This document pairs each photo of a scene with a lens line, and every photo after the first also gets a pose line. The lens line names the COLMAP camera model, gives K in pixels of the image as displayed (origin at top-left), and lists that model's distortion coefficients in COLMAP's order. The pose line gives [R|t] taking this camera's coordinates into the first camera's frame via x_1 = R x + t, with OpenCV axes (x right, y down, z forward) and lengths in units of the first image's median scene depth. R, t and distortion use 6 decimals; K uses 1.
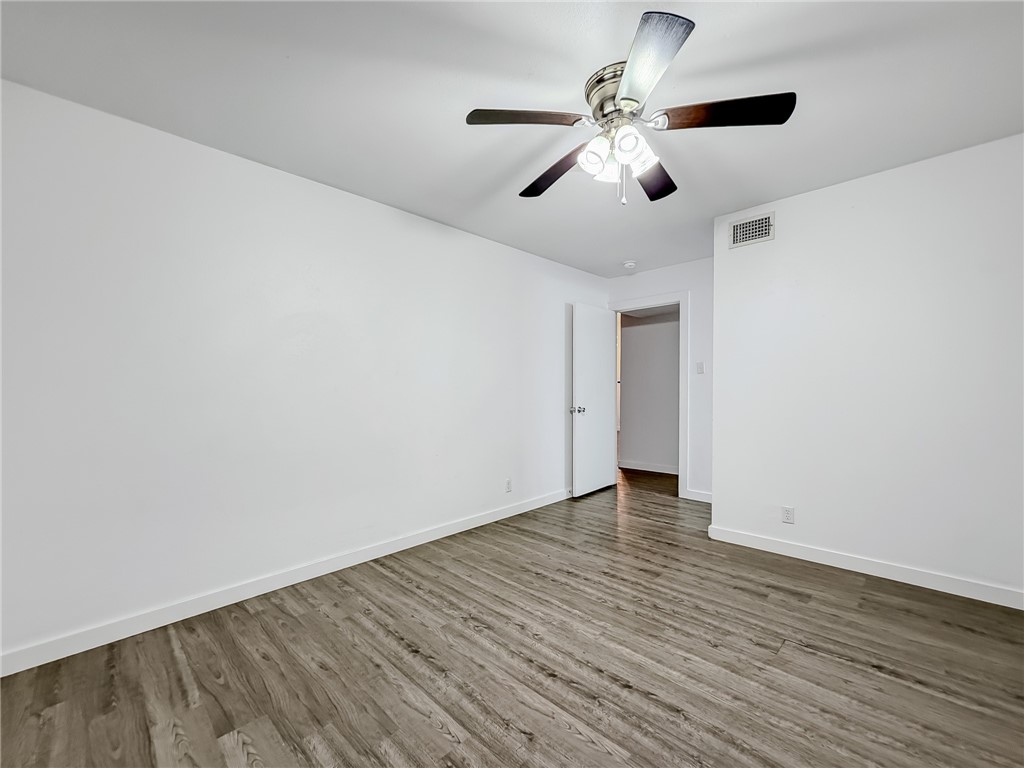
lens RADIAL K [[422.4, 0, 512.0], [0, 422.4, 384.0], [0, 0, 1]] dist [-0.000325, 0.000125]
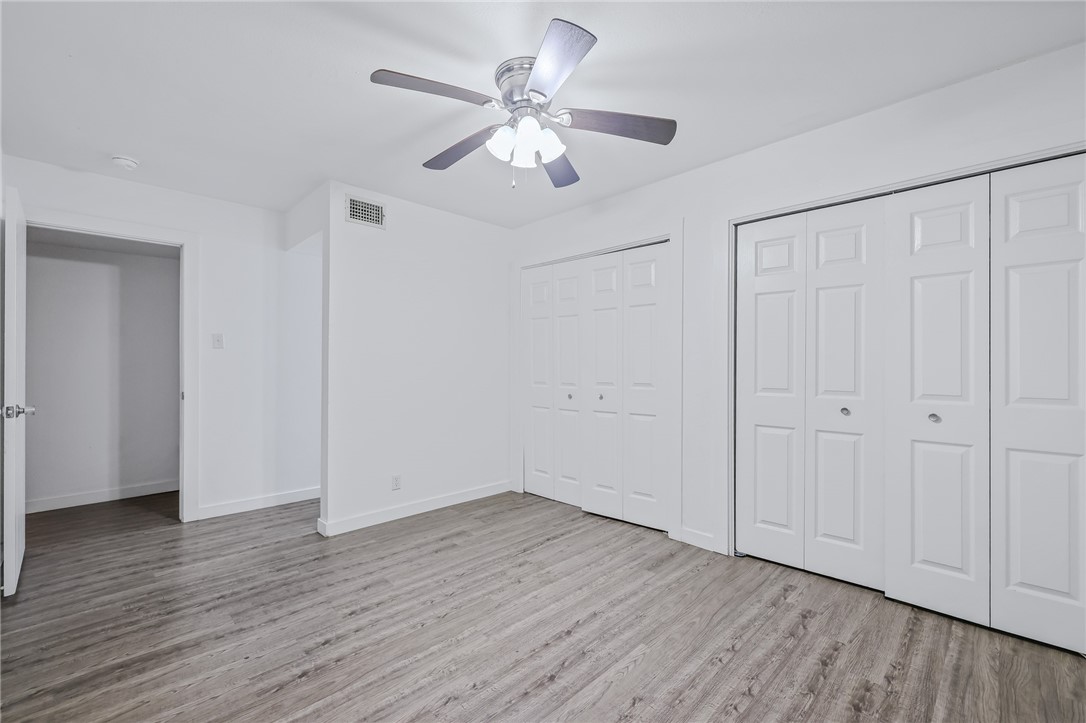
lens RADIAL K [[451.9, 0, 543.0], [0, 451.9, 361.5], [0, 0, 1]] dist [0.000318, 0.000025]
pose [[0.021455, 0.018136, 0.999605, -0.660082], [-0.012939, 0.999757, -0.017861, 0.009885], [-0.999686, -0.012551, 0.021684, 0.731630]]
